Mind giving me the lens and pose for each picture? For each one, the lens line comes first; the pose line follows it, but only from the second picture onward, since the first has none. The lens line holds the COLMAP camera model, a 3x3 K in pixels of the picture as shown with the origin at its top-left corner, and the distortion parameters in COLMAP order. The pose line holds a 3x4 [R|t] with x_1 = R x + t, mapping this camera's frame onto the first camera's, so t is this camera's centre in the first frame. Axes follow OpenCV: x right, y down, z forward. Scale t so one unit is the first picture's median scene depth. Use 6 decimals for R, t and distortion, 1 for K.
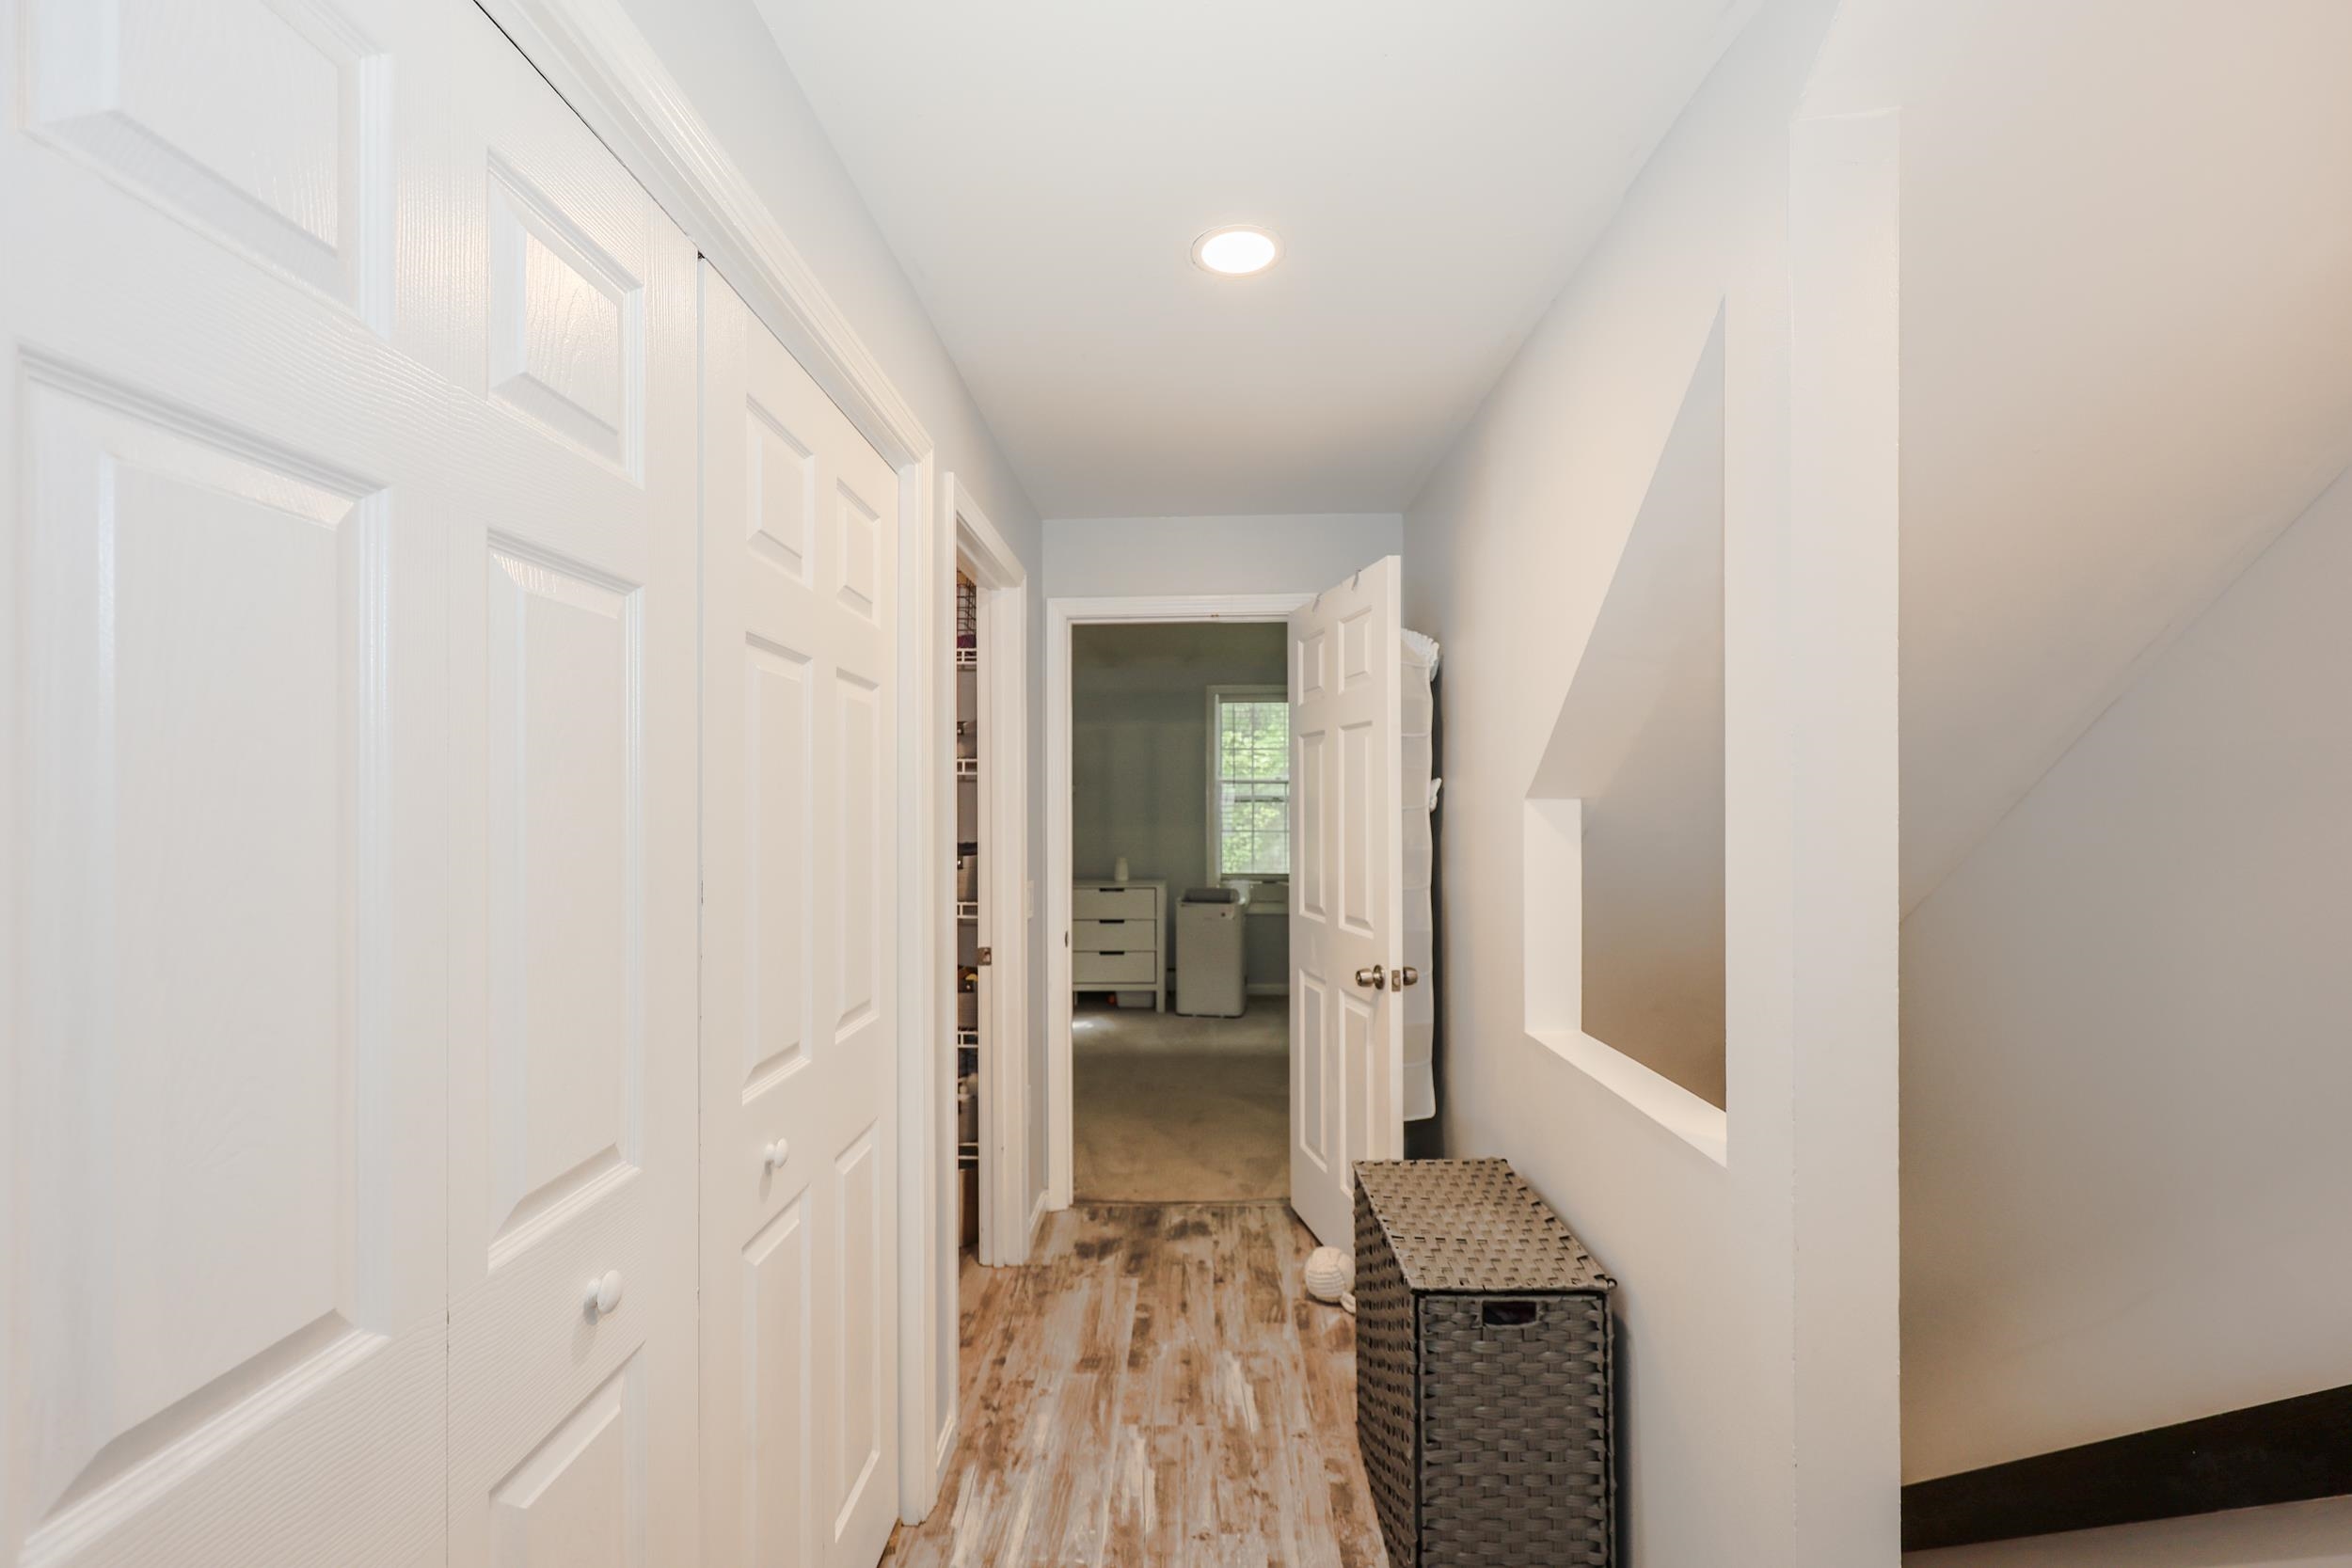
lens RADIAL K [[961.3, 0, 1181.6], [0, 961.3, 794.8], [0, 0, 1]] dist [-0.030928, 0.000136]
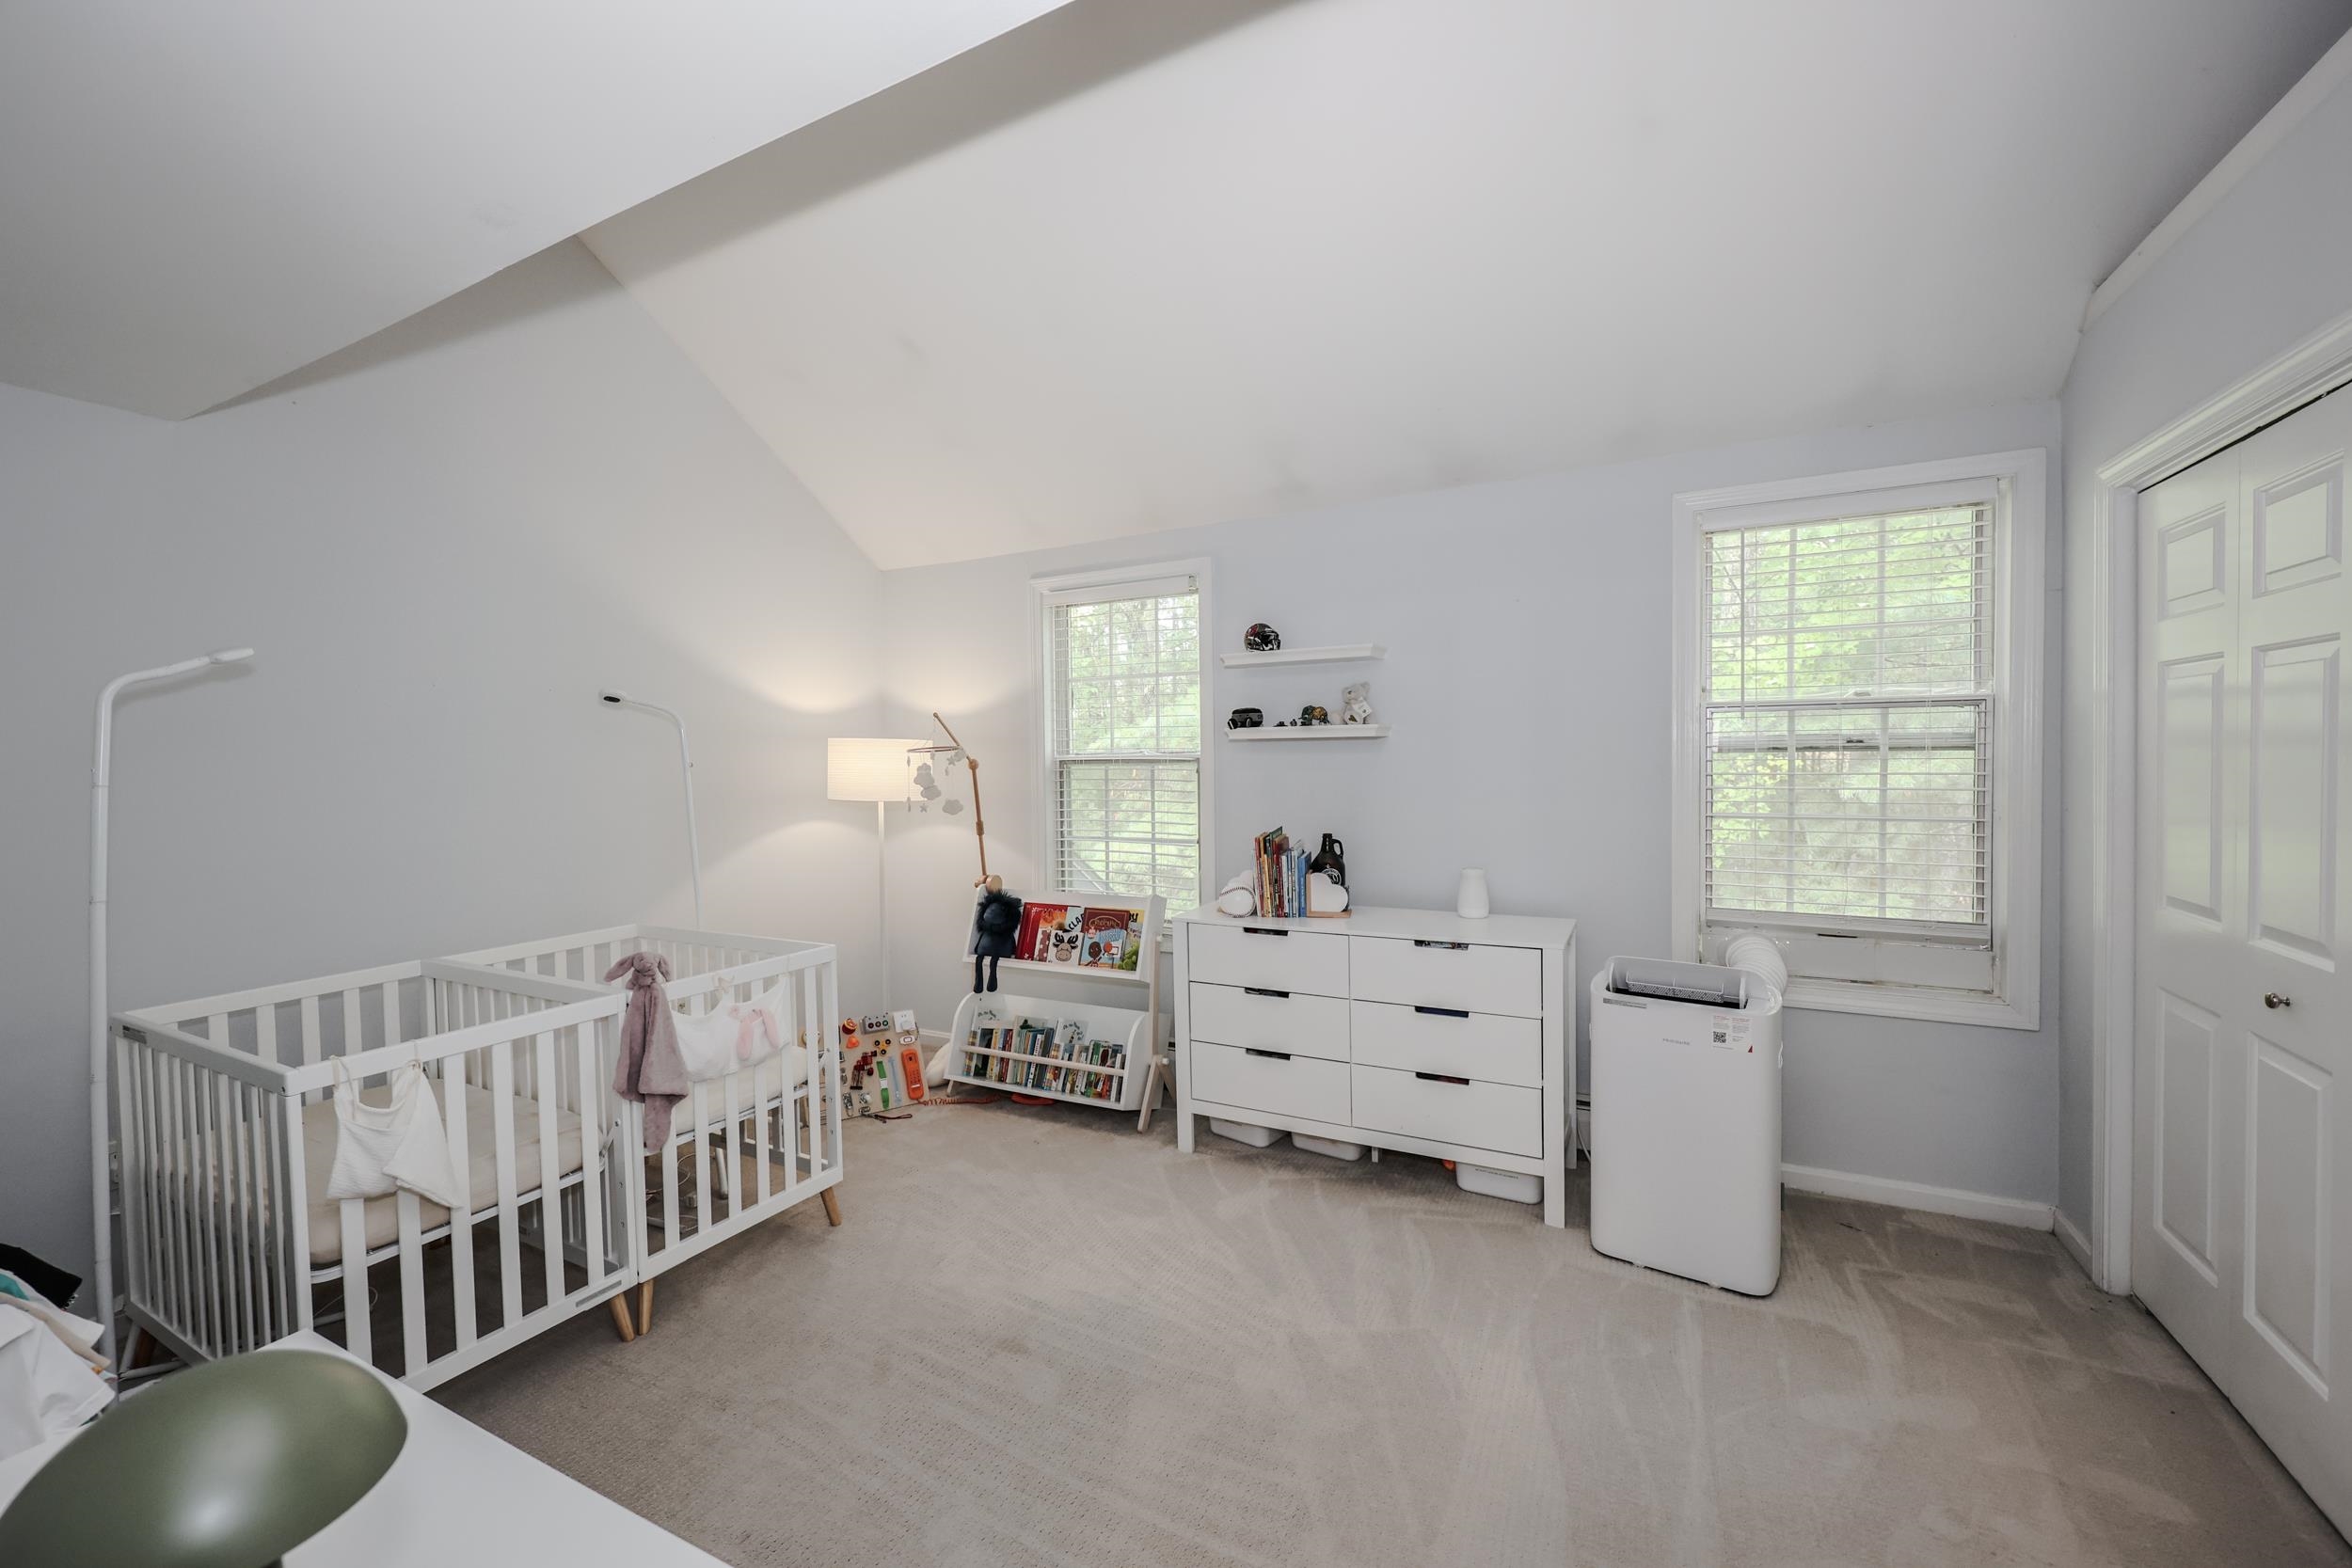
lens RADIAL K [[933.7, 0, 1171.4], [0, 933.7, 762.2], [0, 0, 1]] dist [0.000488, 0.000063]
pose [[0.902307, -0.004621, -0.431070, 0.005277], [0.017902, 0.999482, 0.026756, -0.004014], [0.430723, -0.031859, 0.901922, 0.534461]]
